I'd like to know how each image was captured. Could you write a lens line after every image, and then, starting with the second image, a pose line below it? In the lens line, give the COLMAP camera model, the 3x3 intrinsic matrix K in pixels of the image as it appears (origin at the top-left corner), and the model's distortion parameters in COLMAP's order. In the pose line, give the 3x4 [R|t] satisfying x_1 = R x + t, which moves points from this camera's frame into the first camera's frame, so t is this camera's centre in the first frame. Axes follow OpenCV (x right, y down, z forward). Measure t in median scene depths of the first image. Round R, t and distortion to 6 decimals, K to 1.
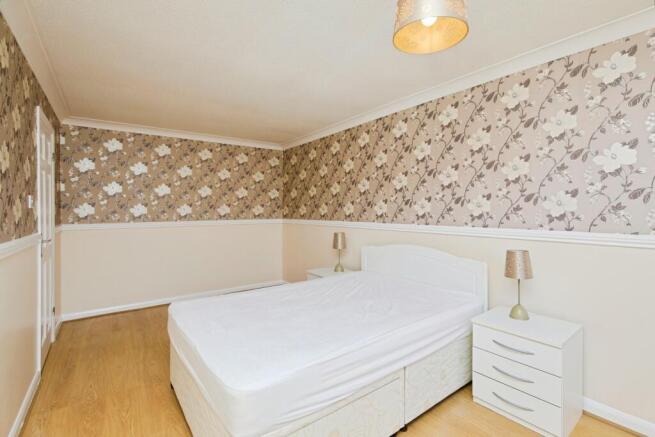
lens RADIAL K [[297.7, 0, 326.5], [0, 297.7, 208.5], [0, 0, 1]] dist [0.001075, 0.000055]
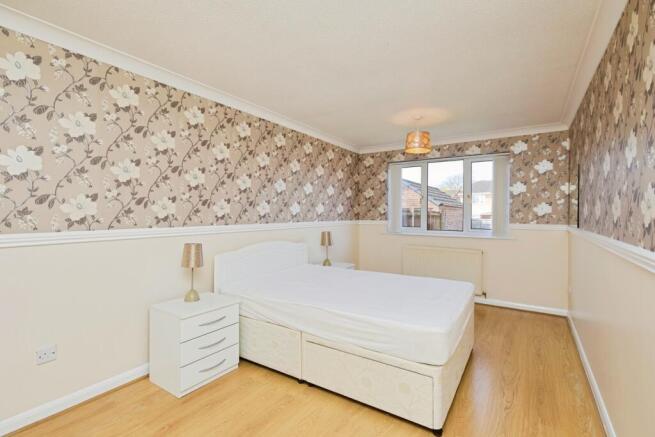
lens RADIAL K [[303.9, 0, 327.5], [0, 303.9, 218.5], [0, 0, 1]] dist [-0.001878, -0.000530]
pose [[-0.338346, -0.012679, 0.940936, -0.766418], [0.003076, 0.999889, 0.014579, 0.016301], [-0.941017, 0.007827, -0.338270, 1.020815]]
